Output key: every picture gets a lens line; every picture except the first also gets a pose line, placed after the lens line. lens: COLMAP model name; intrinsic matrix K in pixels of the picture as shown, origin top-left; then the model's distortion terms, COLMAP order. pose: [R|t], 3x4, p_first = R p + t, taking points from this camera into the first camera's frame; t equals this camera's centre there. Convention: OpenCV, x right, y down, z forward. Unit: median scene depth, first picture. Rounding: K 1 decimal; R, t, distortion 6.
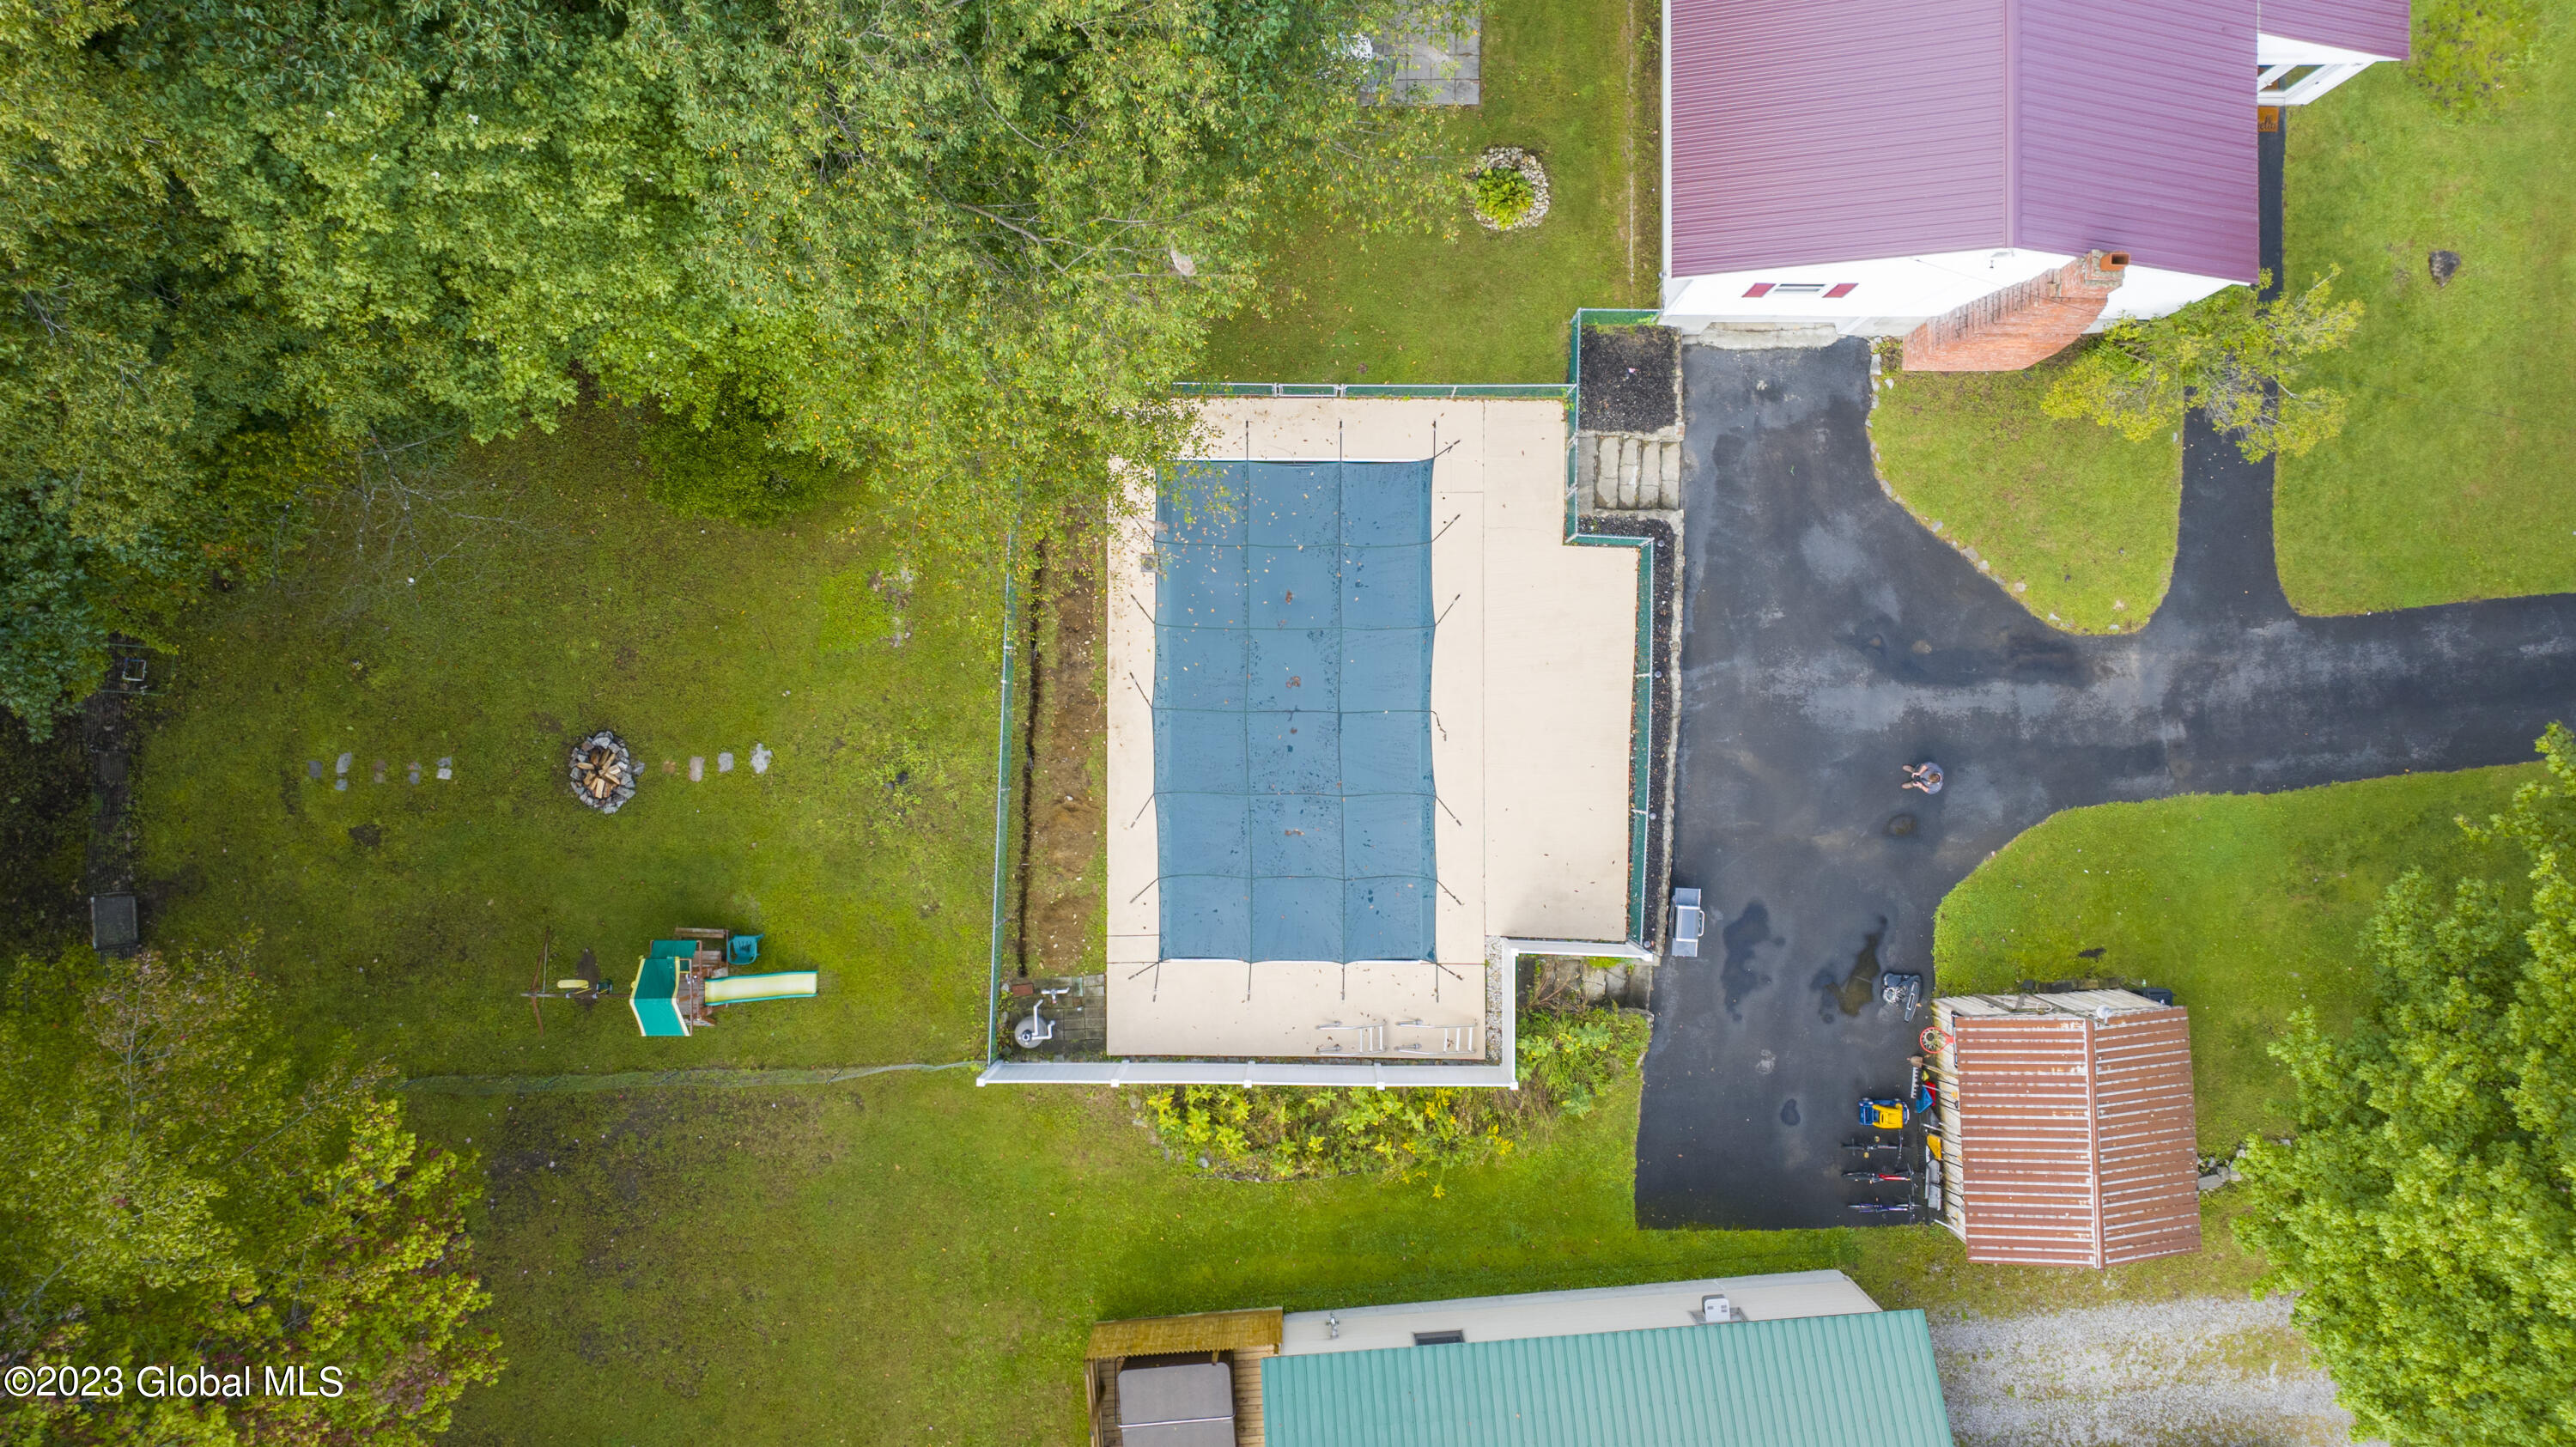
lens RADIAL K [[1821.7, 0, 1288.0], [0, 1821.7, 723.5], [0, 0, 1]] dist [-0.007182, -0.000939]
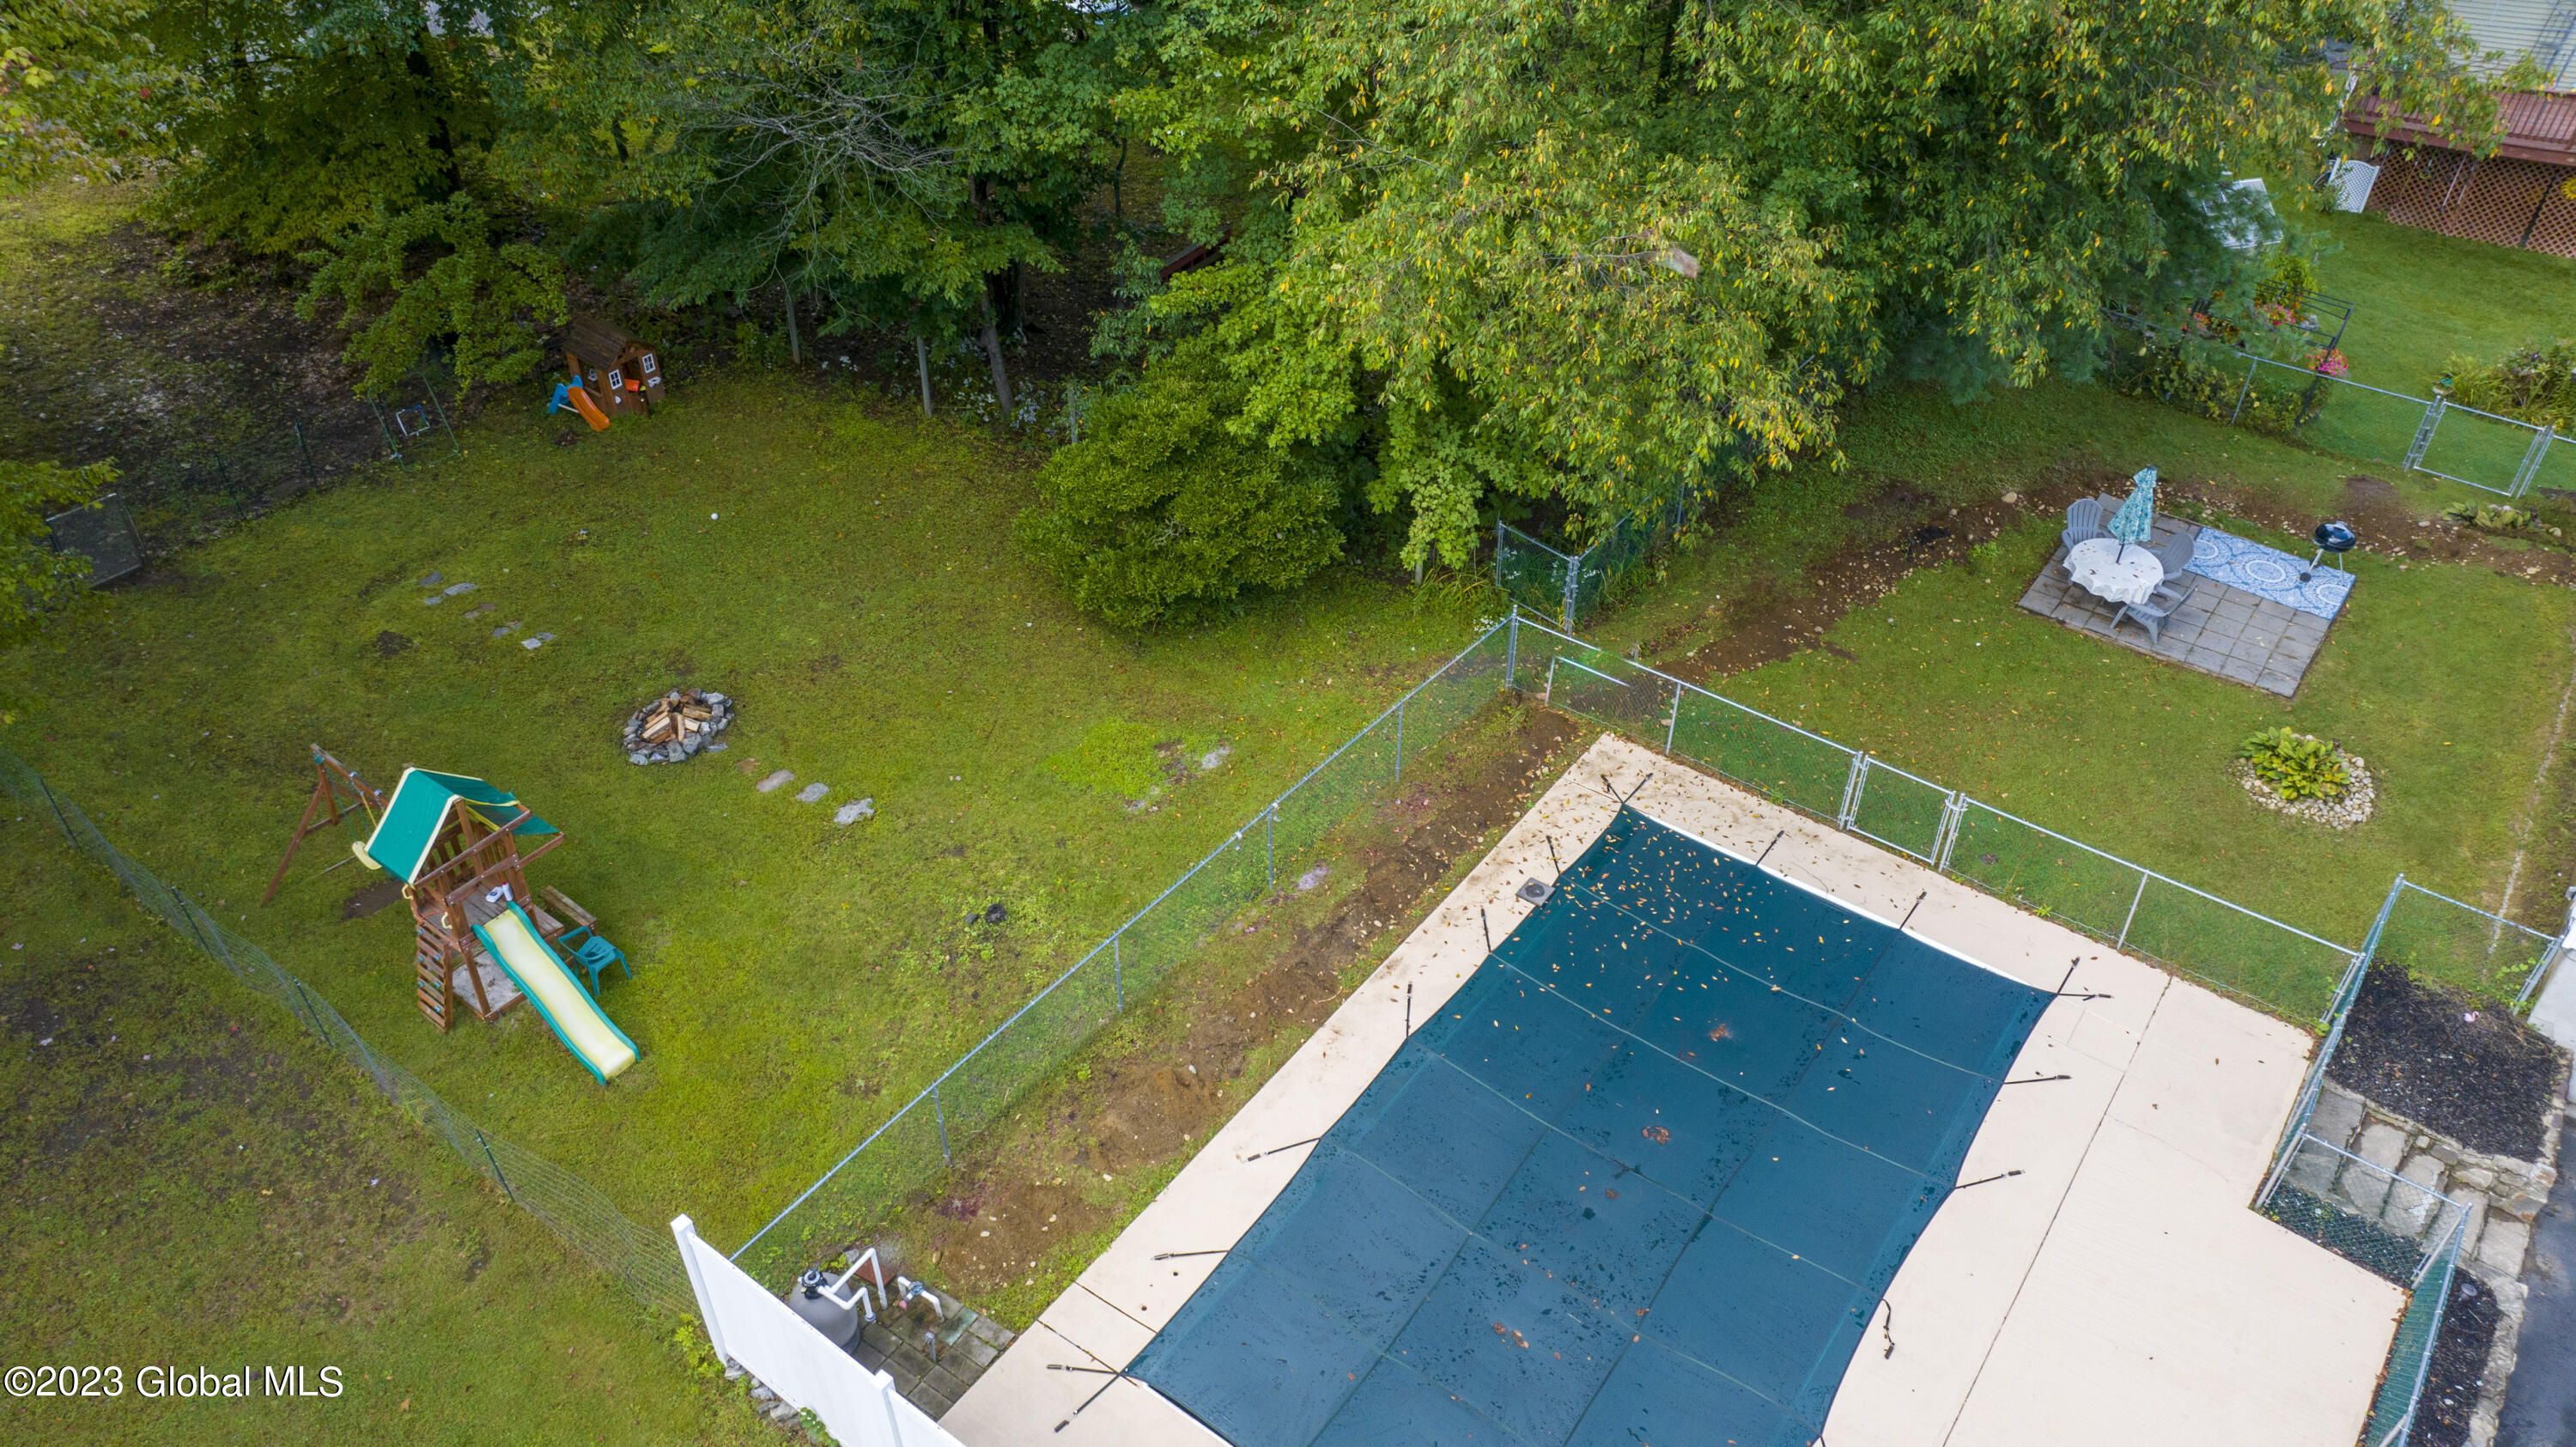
lens RADIAL K [[1821.7, 0, 1288.0], [0, 1821.7, 723.5], [0, 0, 1]] dist [-0.007182, -0.000939]
pose [[0.806363, 0.365199, -0.465197, 0.120581], [-0.591418, 0.495691, -0.636015, 0.320696], [-0.001678, 0.787985, 0.615692, 0.578719]]
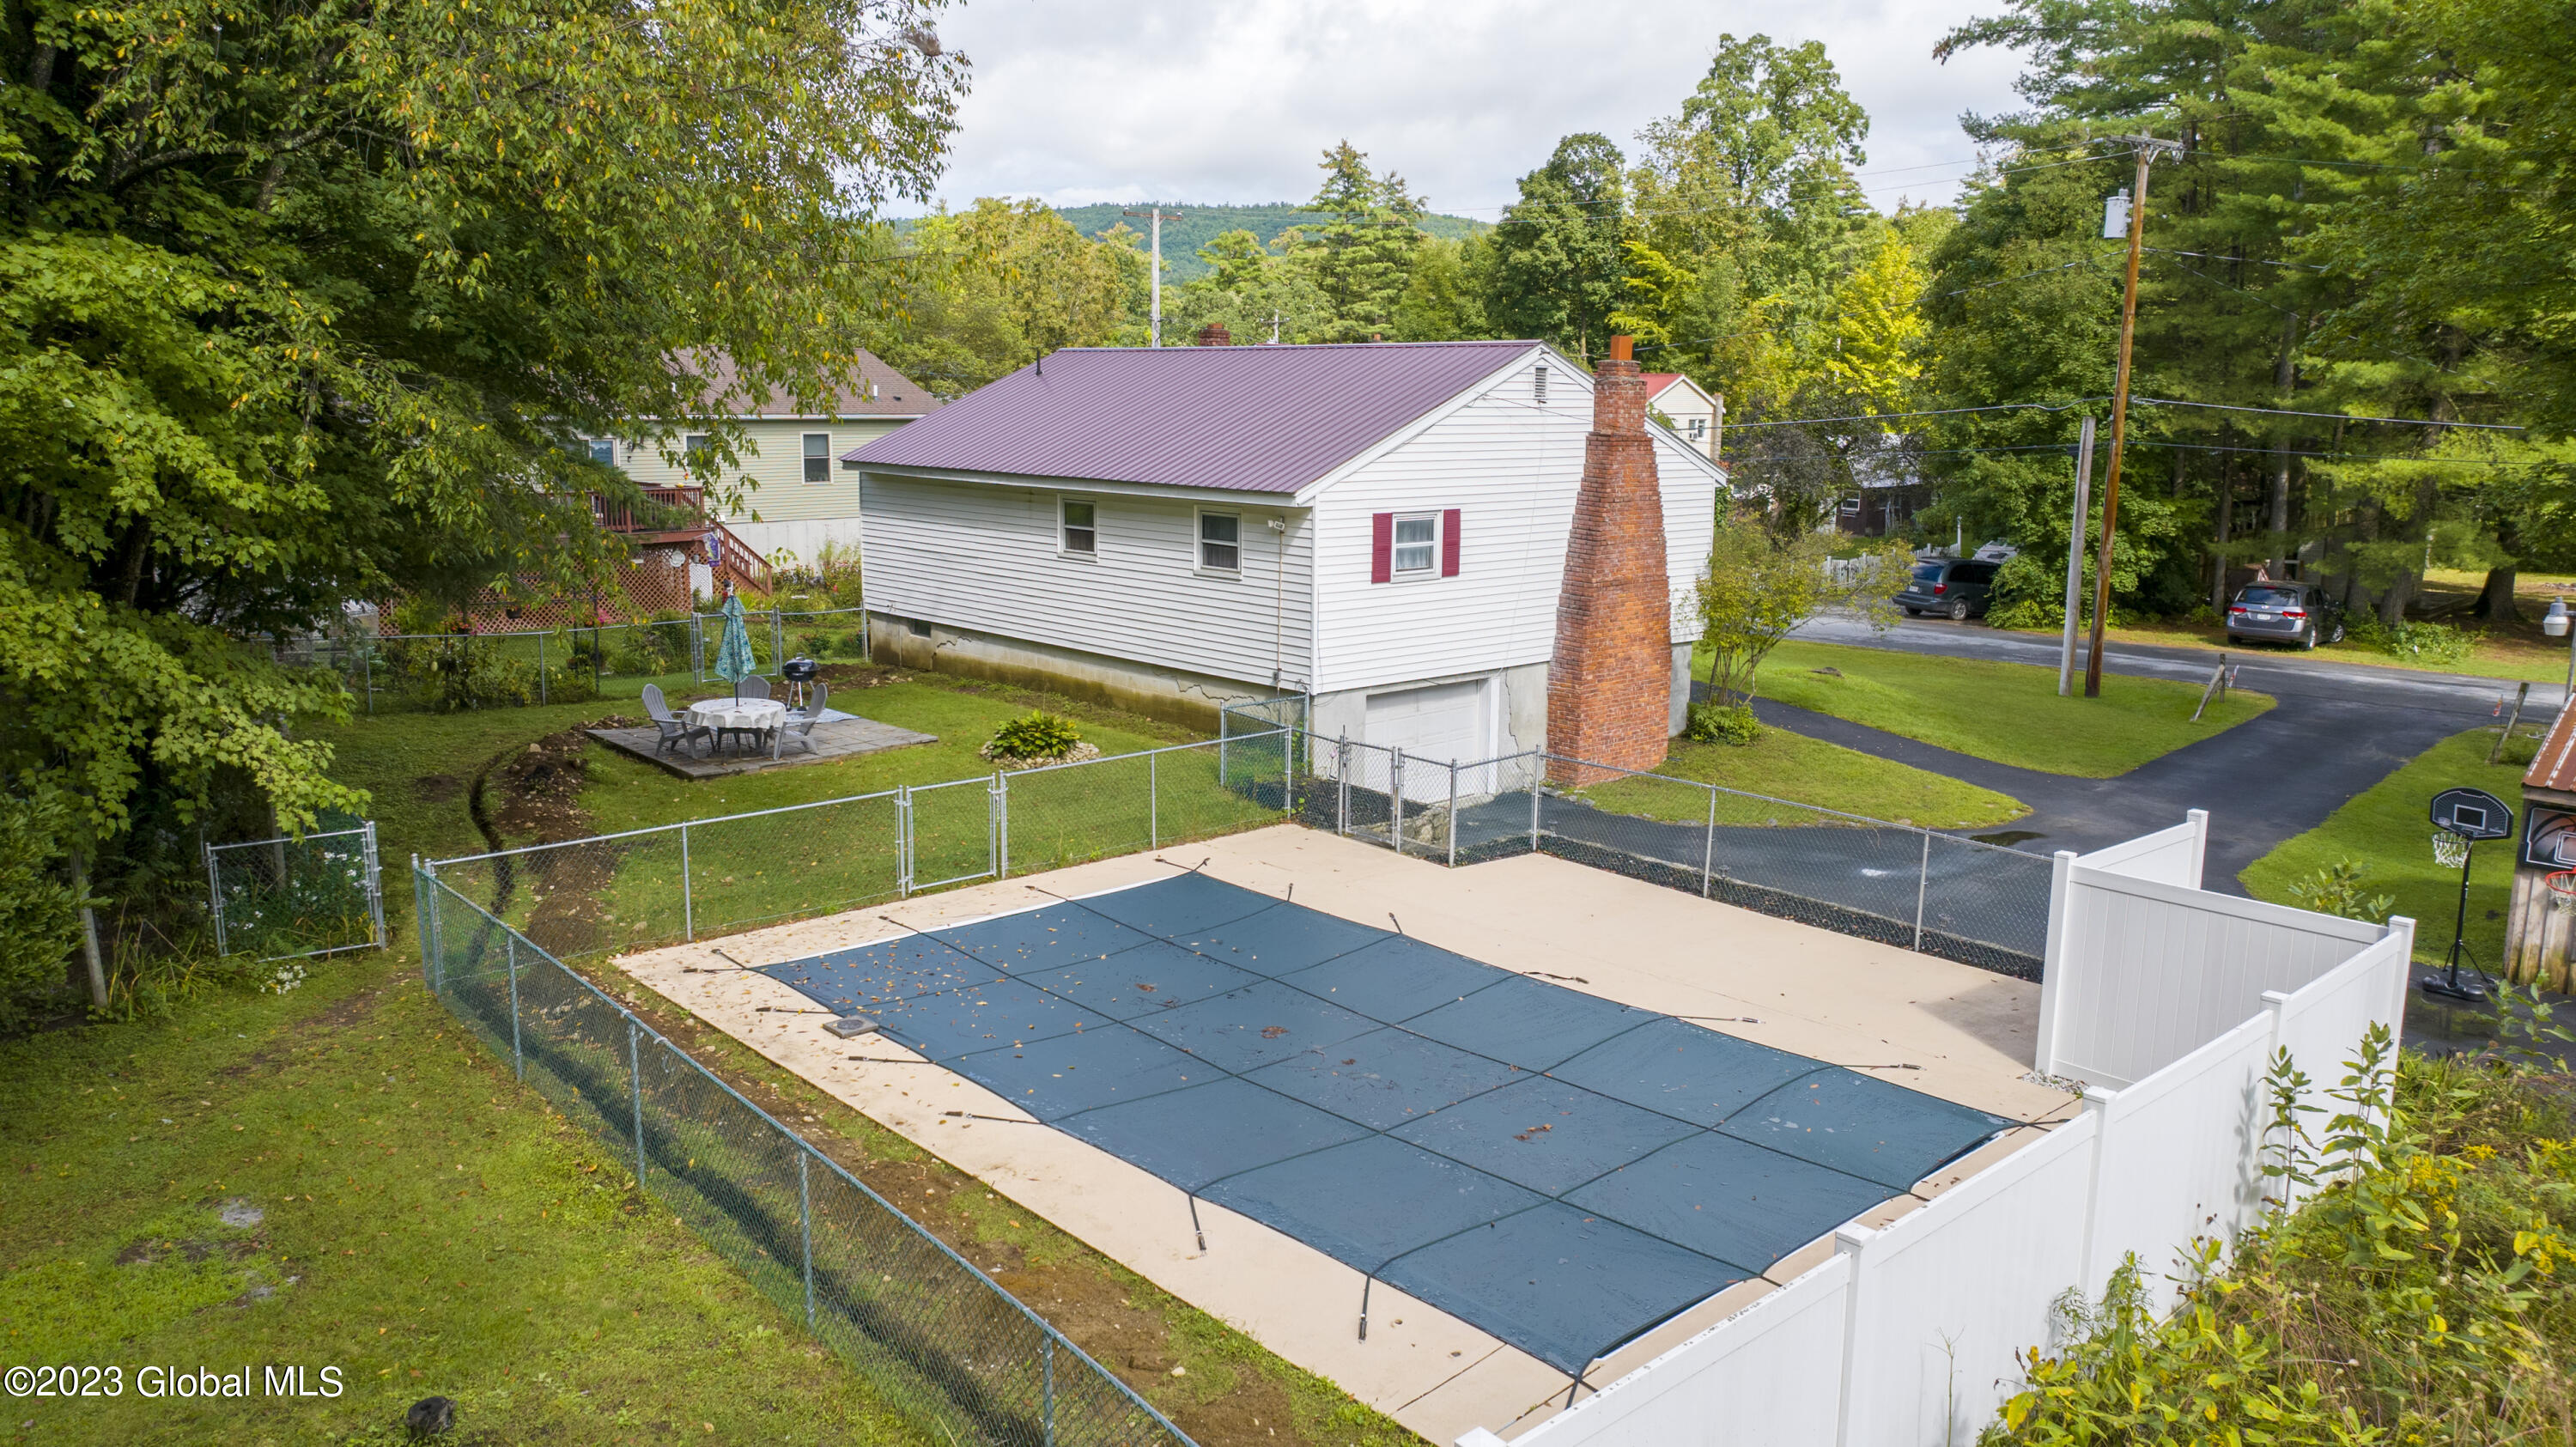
lens RADIAL K [[1821.7, 0, 1288.0], [0, 1821.7, 723.5], [0, 0, 1]] dist [-0.007182, -0.000939]
pose [[0.736451, -0.122068, 0.665387, -0.282816], [0.676486, 0.136771, -0.723644, 0.294241], [-0.002672, 0.983053, 0.183302, 0.844510]]
